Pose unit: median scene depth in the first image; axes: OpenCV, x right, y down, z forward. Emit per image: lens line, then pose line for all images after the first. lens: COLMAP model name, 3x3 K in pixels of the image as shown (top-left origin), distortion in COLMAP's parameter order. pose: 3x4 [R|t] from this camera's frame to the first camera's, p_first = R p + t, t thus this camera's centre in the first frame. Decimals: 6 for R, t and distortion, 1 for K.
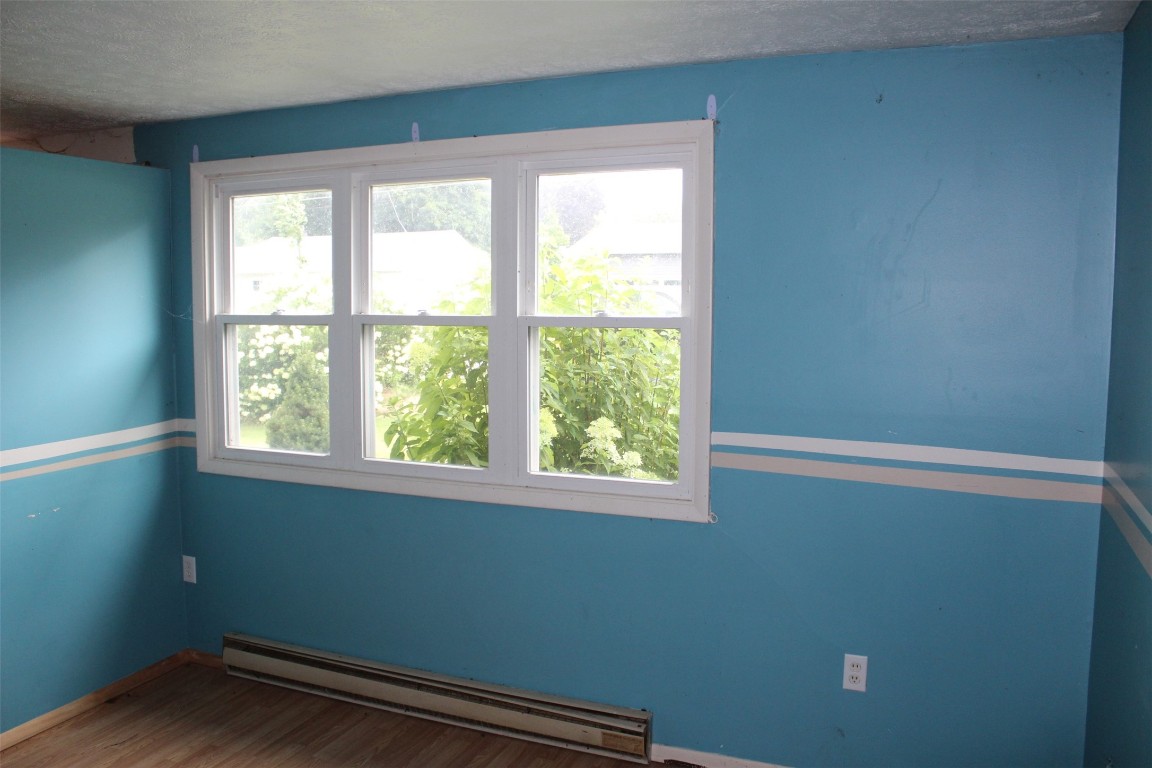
lens RADIAL K [[948.5, 0, 588.8], [0, 948.5, 363.3], [0, 0, 1]] dist [-0.166525, 0.135522]
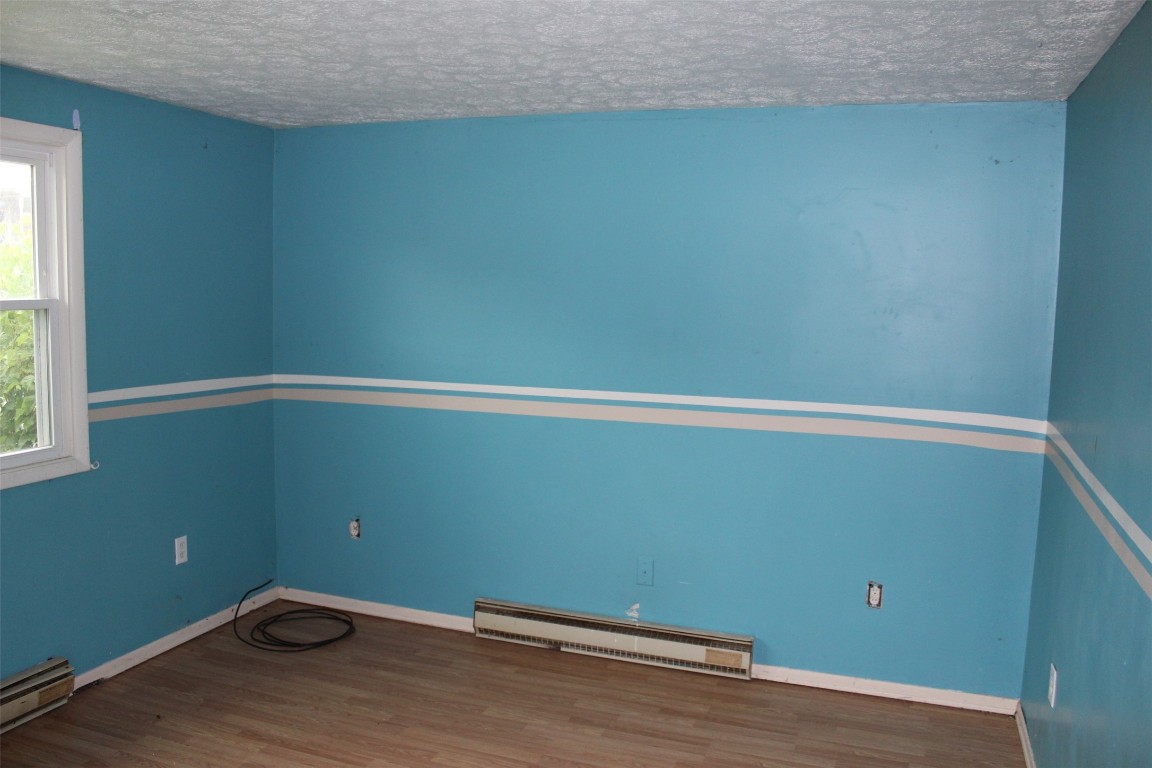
lens RADIAL K [[948.5, 0, 572.6], [0, 948.5, 376.6], [0, 0, 1]] dist [-0.166525, 0.135522]
pose [[-0.045322, -0.098074, 0.994147, -0.997956], [0.059794, 0.993119, 0.100699, -0.027018], [-0.997181, 0.064008, -0.039146, 0.408391]]
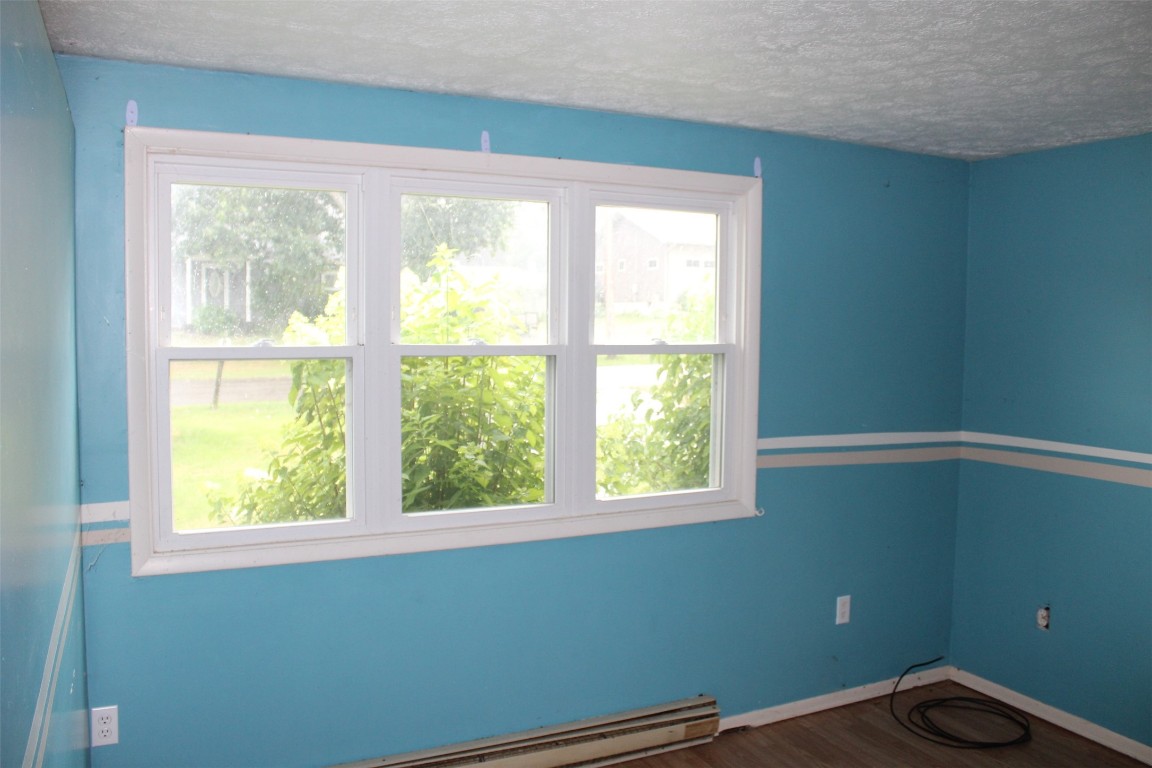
lens RADIAL K [[948.5, 0, 559.7], [0, 948.5, 373.8], [0, 0, 1]] dist [-0.166525, 0.135522]
pose [[0.659349, -0.035335, 0.751006, -0.880207], [0.047309, 0.998865, 0.005462, -0.026633], [-0.750347, 0.031928, 0.660273, 0.379537]]
